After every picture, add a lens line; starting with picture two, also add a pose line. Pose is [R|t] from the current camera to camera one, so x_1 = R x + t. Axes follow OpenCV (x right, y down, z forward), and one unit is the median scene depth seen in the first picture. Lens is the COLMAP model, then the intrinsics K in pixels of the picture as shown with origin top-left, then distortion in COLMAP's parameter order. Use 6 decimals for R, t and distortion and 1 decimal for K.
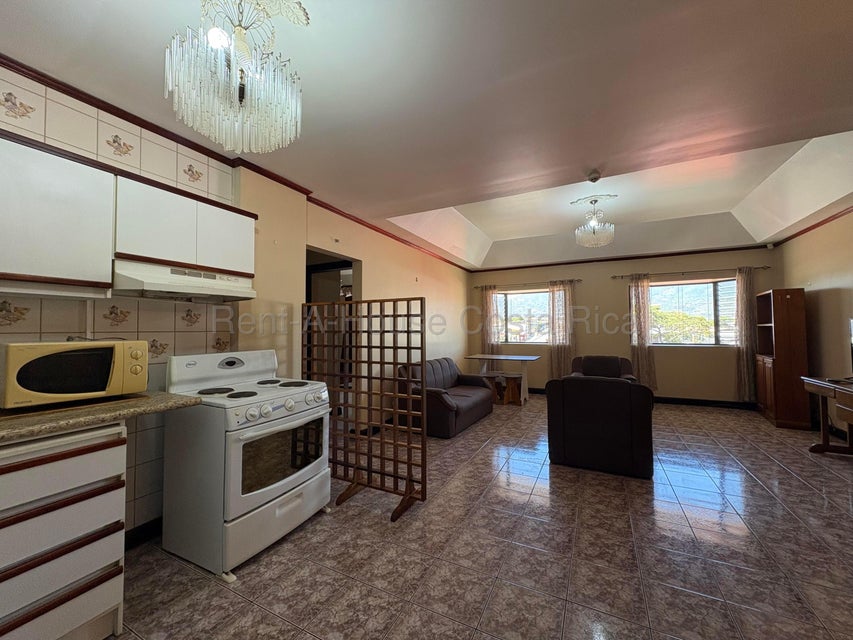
lens RADIAL K [[338.4, 0, 425.2], [0, 338.4, 319.2], [0, 0, 1]] dist [0.000524, 0.000340]
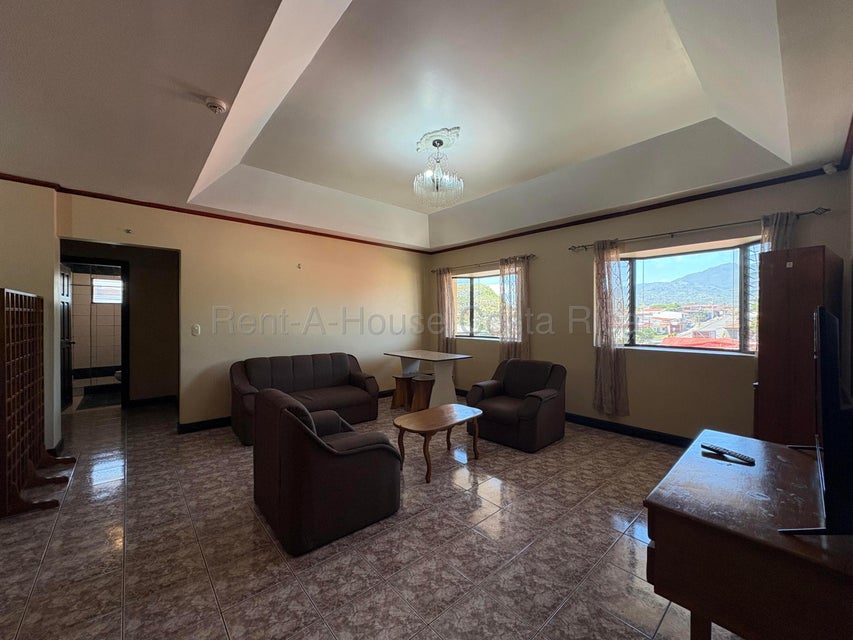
lens RADIAL K [[338.4, 0, 425.6], [0, 338.4, 321.2], [0, 0, 1]] dist [0.000524, 0.000340]
pose [[0.930278, 0.011000, -0.366690, 1.357801], [0.004094, 0.999177, 0.040358, -0.010052], [0.366832, -0.039045, 0.929468, 0.592038]]
